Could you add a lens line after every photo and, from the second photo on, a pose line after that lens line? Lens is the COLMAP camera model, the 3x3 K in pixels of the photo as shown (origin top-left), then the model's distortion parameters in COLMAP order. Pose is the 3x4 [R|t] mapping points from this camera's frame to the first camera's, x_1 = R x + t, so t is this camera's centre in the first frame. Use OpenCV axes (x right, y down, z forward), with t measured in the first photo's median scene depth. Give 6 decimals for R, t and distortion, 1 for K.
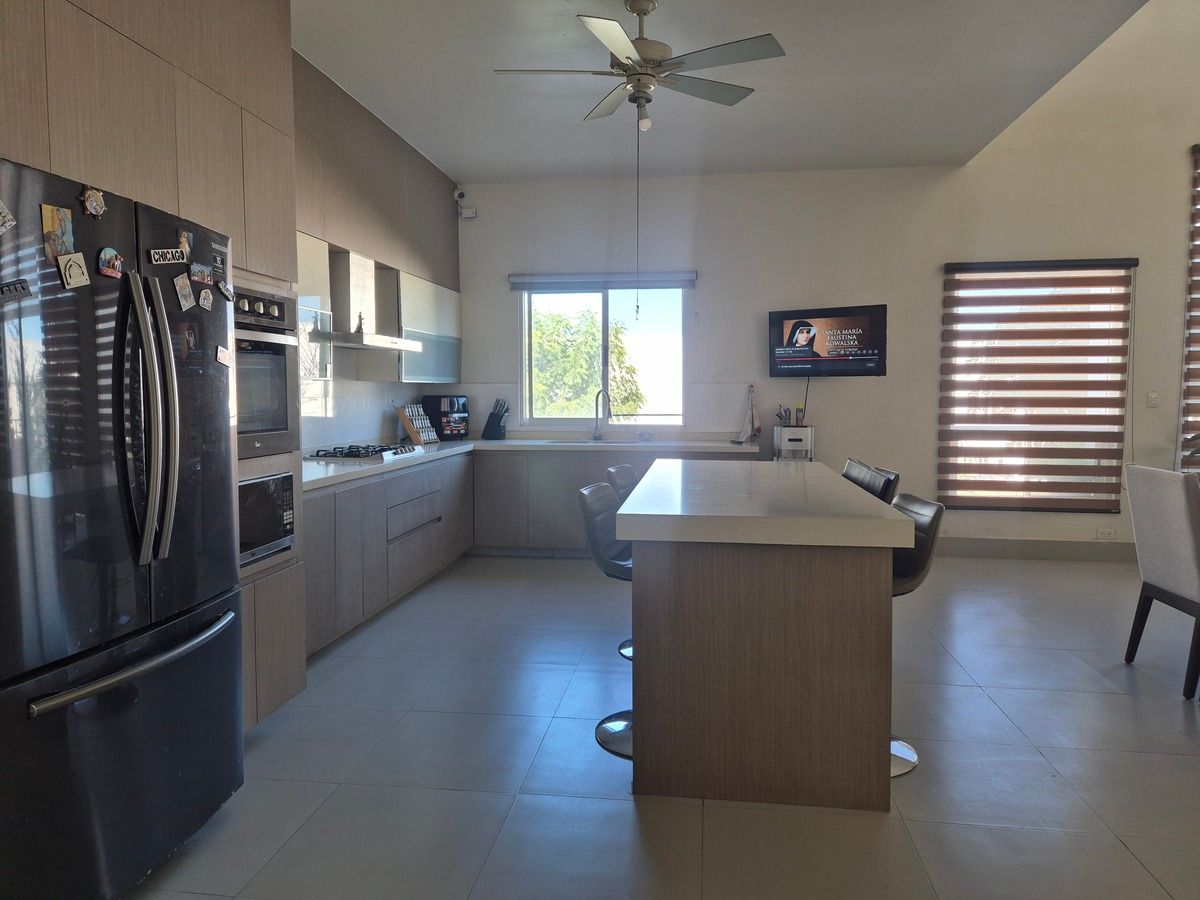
lens RADIAL K [[798.7, 0, 596.4], [0, 798.7, 448.6], [0, 0, 1]] dist [0.053471, -0.024293]
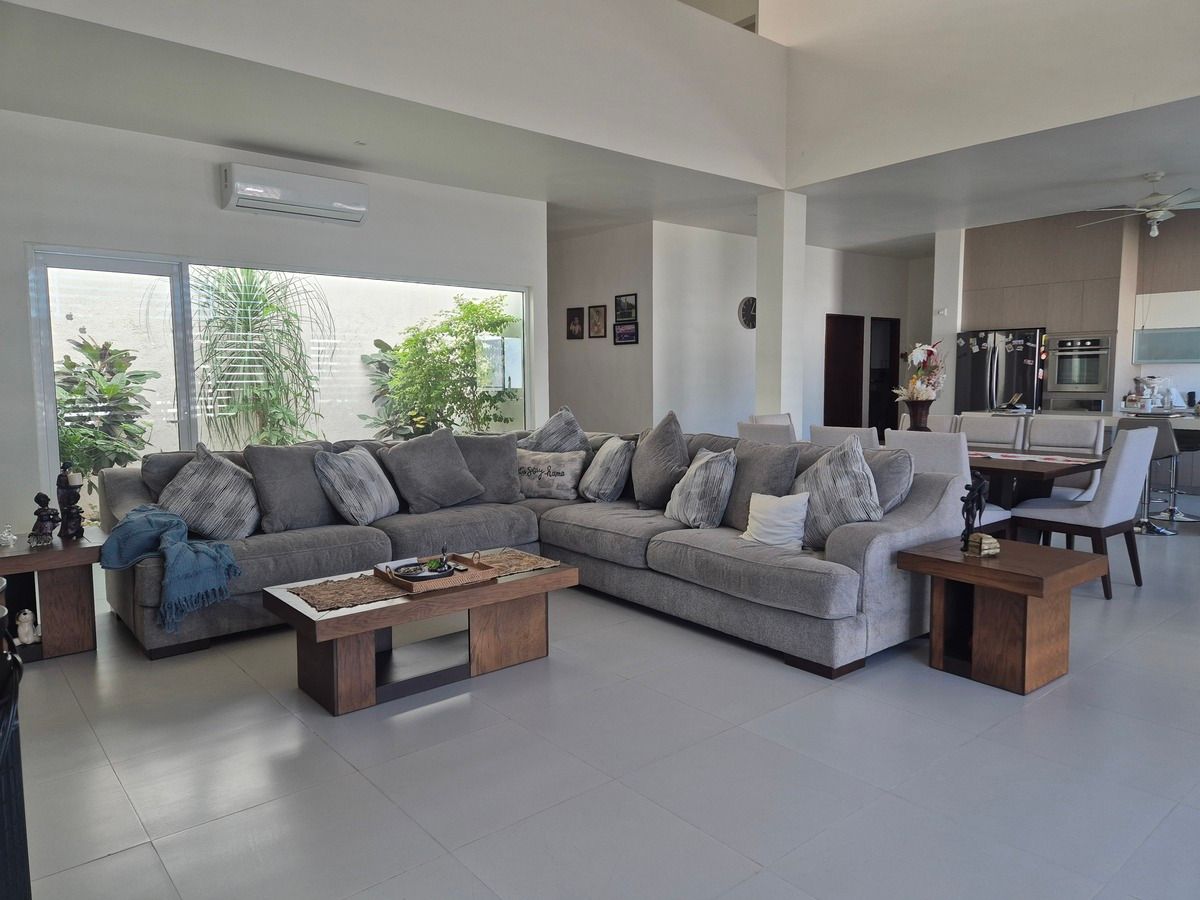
lens RADIAL K [[798.7, 0, 598.1], [0, 798.7, 444.1], [0, 0, 1]] dist [0.053471, -0.024293]
pose [[-0.677305, 0.066535, -0.732687, 1.467238], [-0.045076, 0.990278, 0.131596, -0.055678], [0.734320, 0.122157, -0.667721, 0.827132]]
